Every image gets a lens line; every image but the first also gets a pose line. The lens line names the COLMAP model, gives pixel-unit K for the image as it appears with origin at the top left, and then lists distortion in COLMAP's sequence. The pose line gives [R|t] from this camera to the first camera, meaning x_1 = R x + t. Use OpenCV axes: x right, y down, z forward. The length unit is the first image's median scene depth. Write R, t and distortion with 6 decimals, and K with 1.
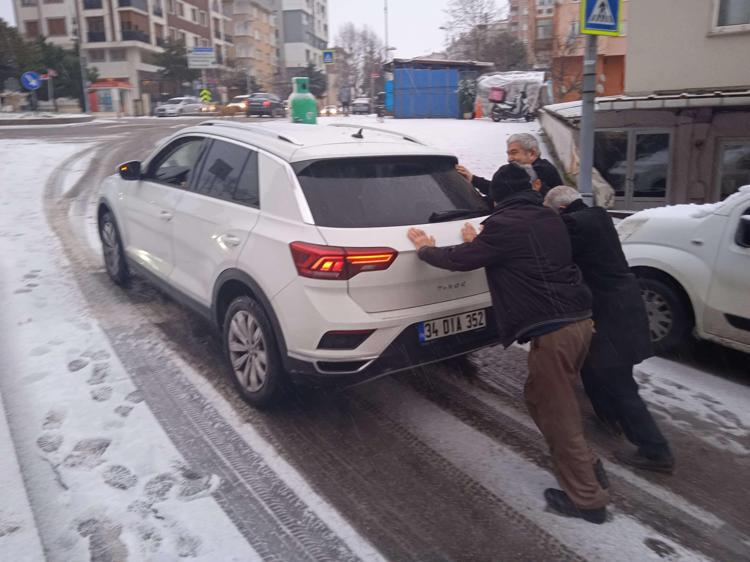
lens RADIAL K [[634.1, 0, 400.0], [0, 634.1, 293.7], [0, 0, 1]] dist [0.049564, -0.000955]
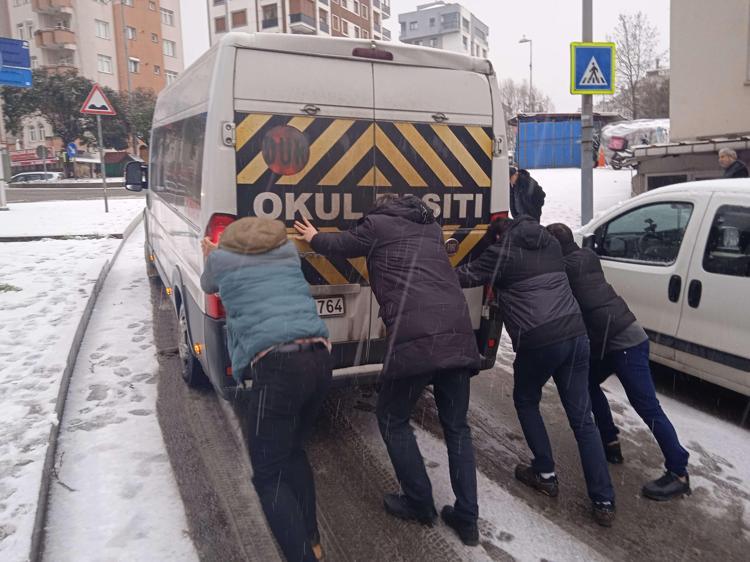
lens RADIAL K [[652.3, 0, 375.0], [0, 652.3, 281.0], [0, 0, 1]] dist [0.039296, -0.001403]
pose [[0.960234, 0.020880, -0.278415, 0.078363], [-0.049754, 0.994035, -0.097052, 0.019603], [0.274727, 0.107045, 0.955545, -0.059671]]
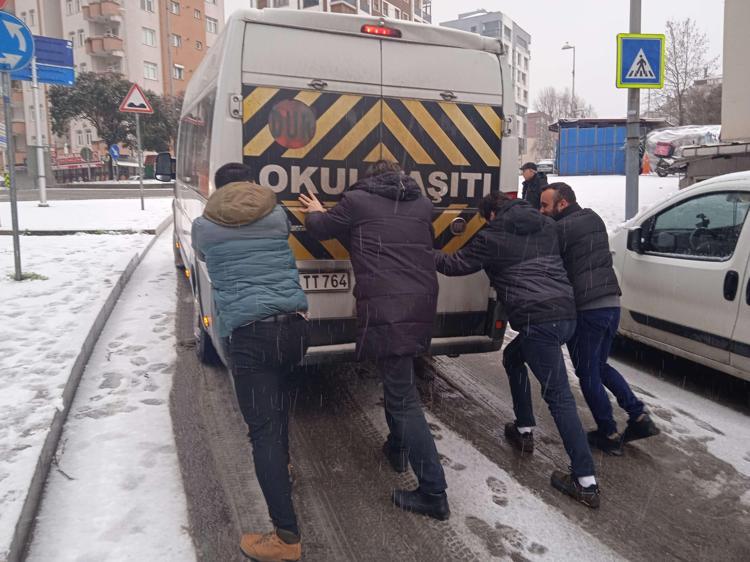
lens RADIAL K [[652.3, 0, 375.0], [0, 652.3, 281.0], [0, 0, 1]] dist [0.039296, -0.001403]
pose [[0.942885, 0.037001, -0.331057, 0.077707], [-0.076150, 0.991438, -0.106074, 0.023301], [0.324297, 0.125226, 0.937630, -0.048146]]
